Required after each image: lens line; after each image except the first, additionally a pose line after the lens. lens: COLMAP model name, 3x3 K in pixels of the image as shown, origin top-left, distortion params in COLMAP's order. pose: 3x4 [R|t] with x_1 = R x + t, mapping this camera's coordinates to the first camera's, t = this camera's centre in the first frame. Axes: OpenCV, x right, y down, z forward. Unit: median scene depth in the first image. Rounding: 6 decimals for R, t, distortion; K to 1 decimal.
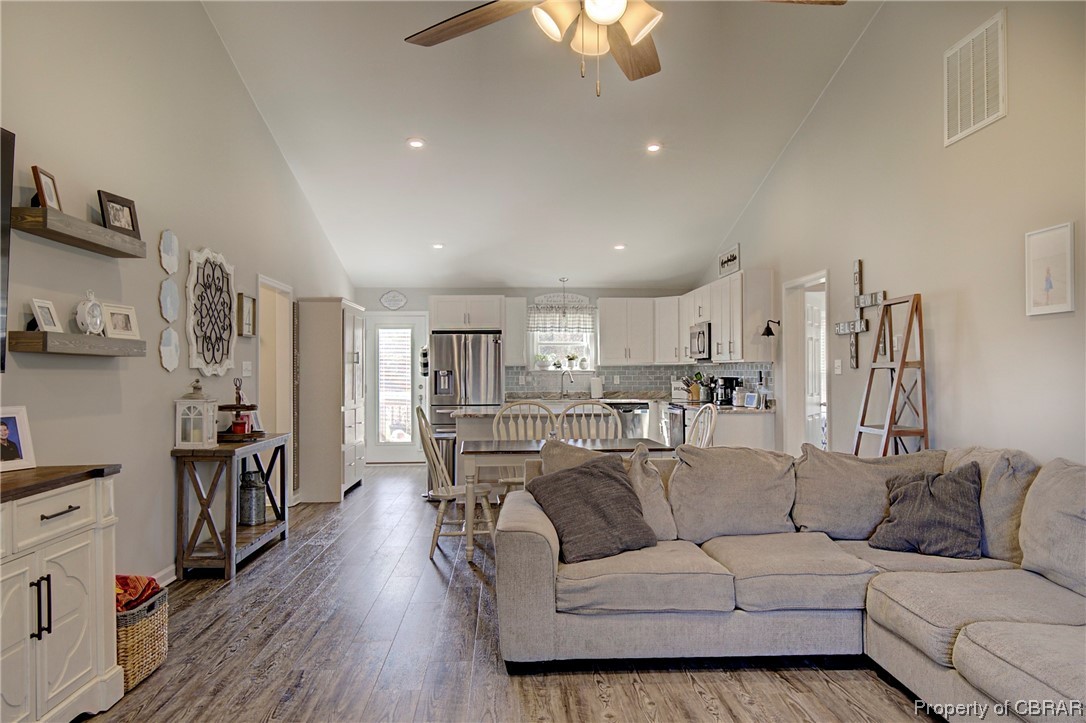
lens RADIAL K [[802.2, 0, 549.6], [0, 802.2, 360.9], [0, 0, 1]] dist [0.019987, 0.000624]
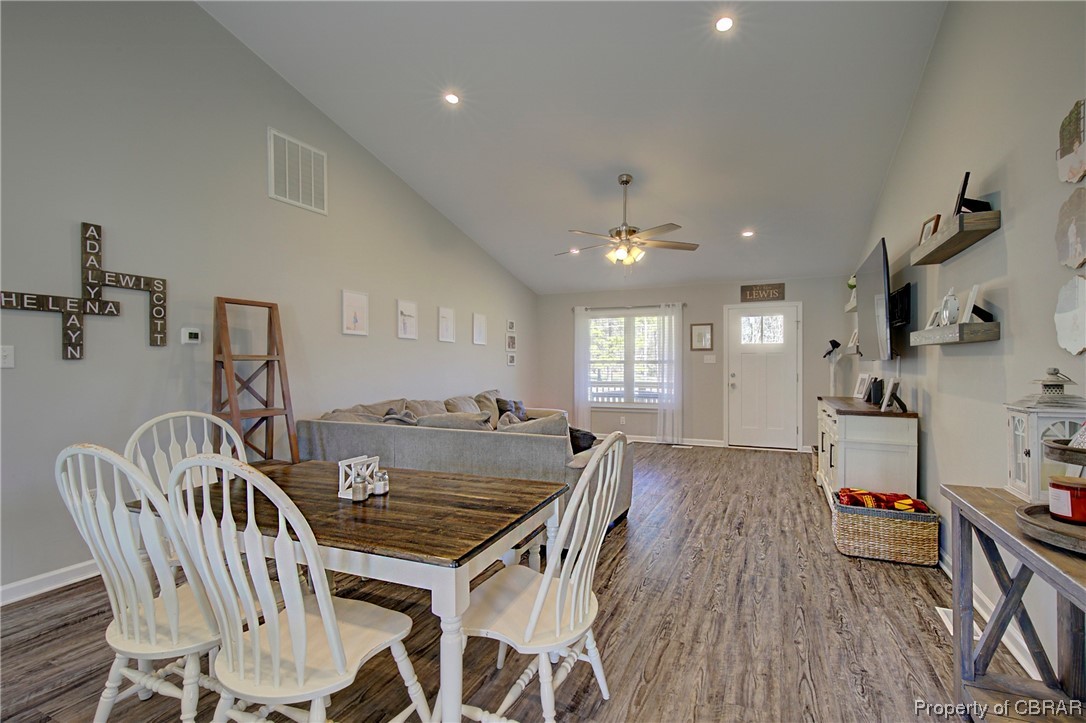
lens RADIAL K [[498.2, 0, 552.6], [0, 498.2, 366.7], [0, 0, 1]] dist [-0.010669, -0.000511]
pose [[-0.891591, 0.003581, 0.452827, -0.293733], [0.000959, 0.999981, -0.006021, 0.023361], [-0.452840, -0.004934, -0.891578, 1.446012]]
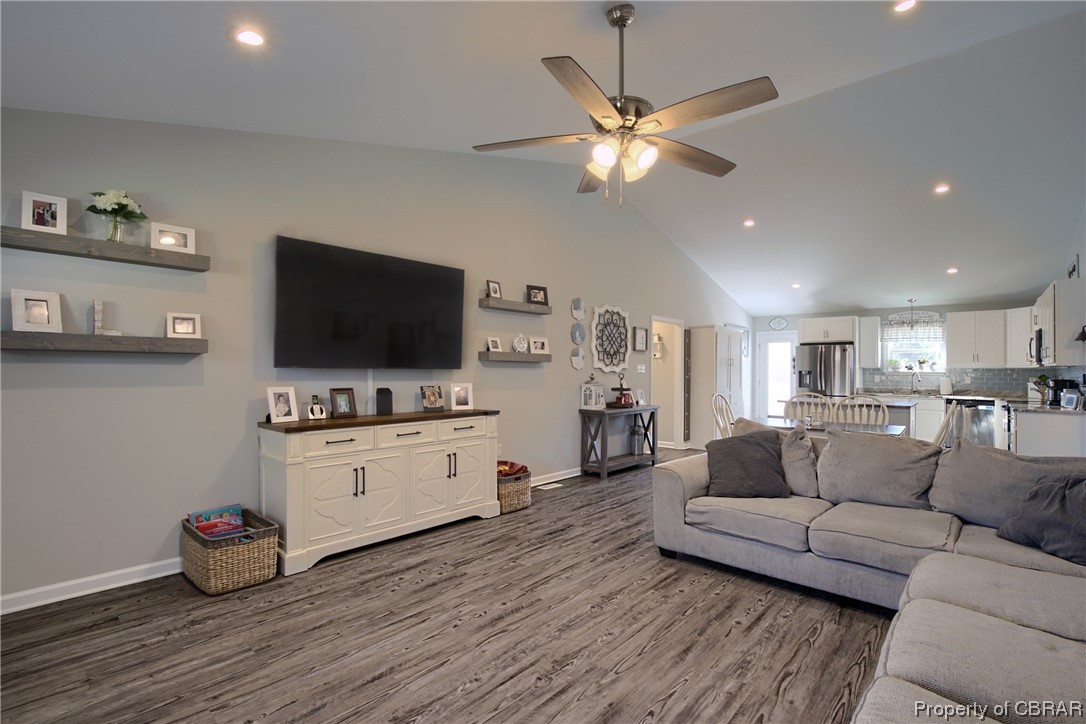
lens RADIAL K [[498.2, 0, 547.0], [0, 498.2, 365.9], [0, 0, 1]] dist [-0.010669, -0.000511]
pose [[0.709769, 0.003076, -0.704427, 0.333185], [-0.000437, 0.999992, 0.003926, -0.000490], [0.704434, -0.002479, 0.709765, 0.076449]]
